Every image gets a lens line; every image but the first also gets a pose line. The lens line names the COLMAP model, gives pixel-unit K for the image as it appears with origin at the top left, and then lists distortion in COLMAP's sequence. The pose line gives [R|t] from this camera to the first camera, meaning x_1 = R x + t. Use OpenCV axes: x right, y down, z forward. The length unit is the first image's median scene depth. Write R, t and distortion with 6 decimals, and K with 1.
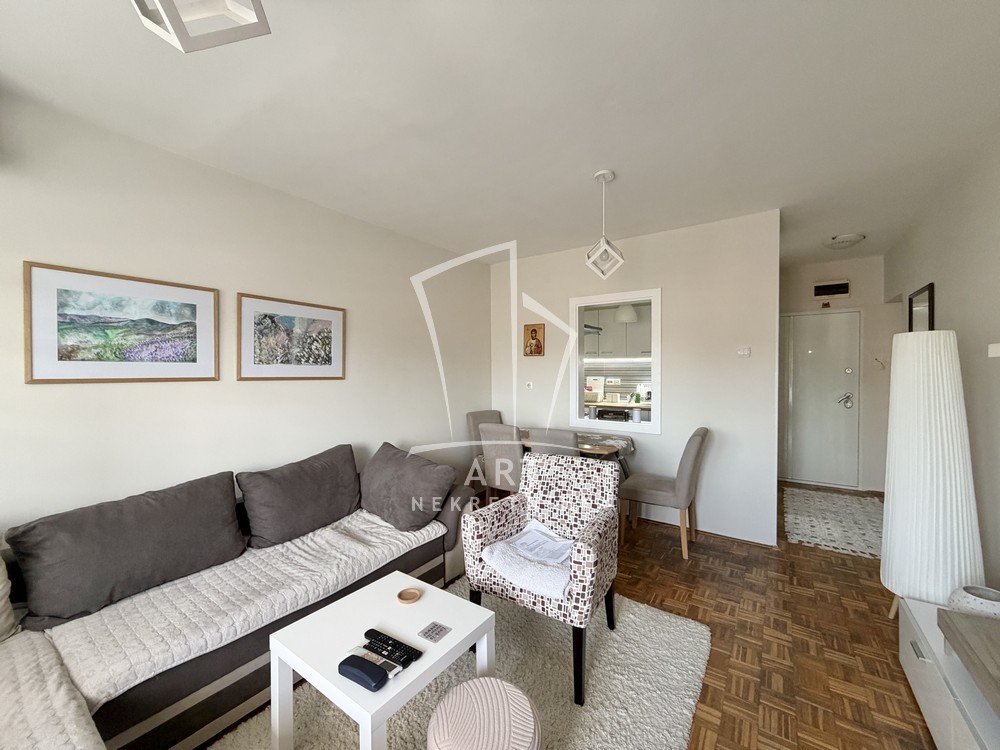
lens RADIAL K [[398.3, 0, 499.8], [0, 398.3, 369.1], [0, 0, 1]] dist [-0.006457, 0.000689]
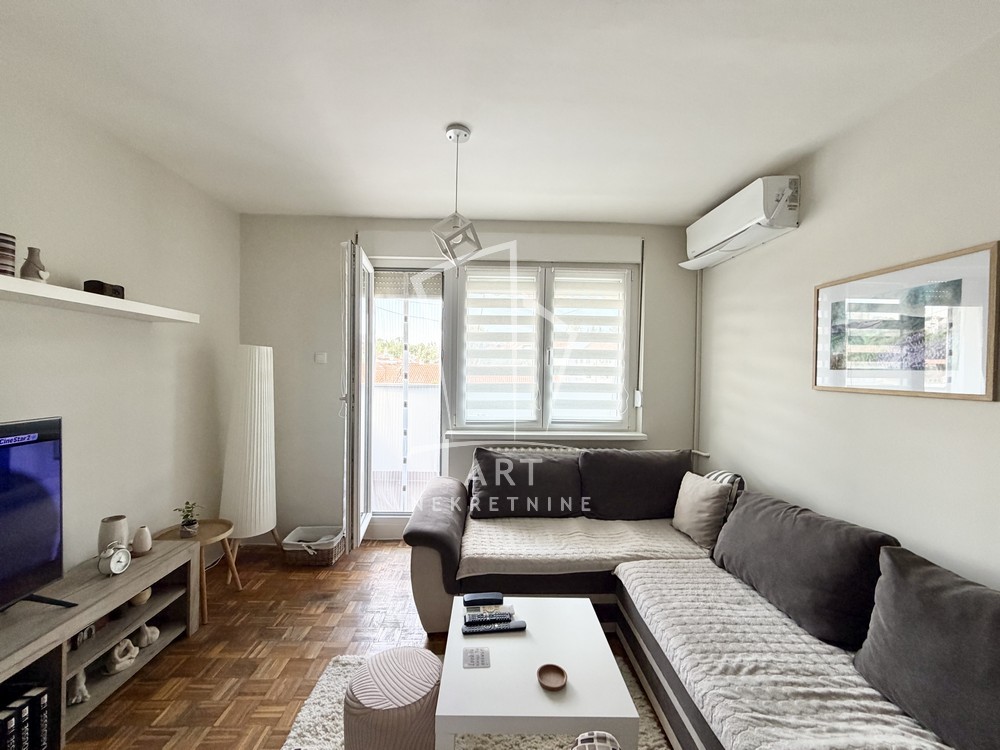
lens RADIAL K [[398.3, 0, 495.7], [0, 398.3, 374.2], [0, 0, 1]] dist [-0.006457, 0.000689]
pose [[-0.809970, 0.000295, -0.586471, 0.183174], [-0.006859, 0.999927, 0.009976, -0.009565], [0.586431, 0.012103, -0.809909, 0.935248]]
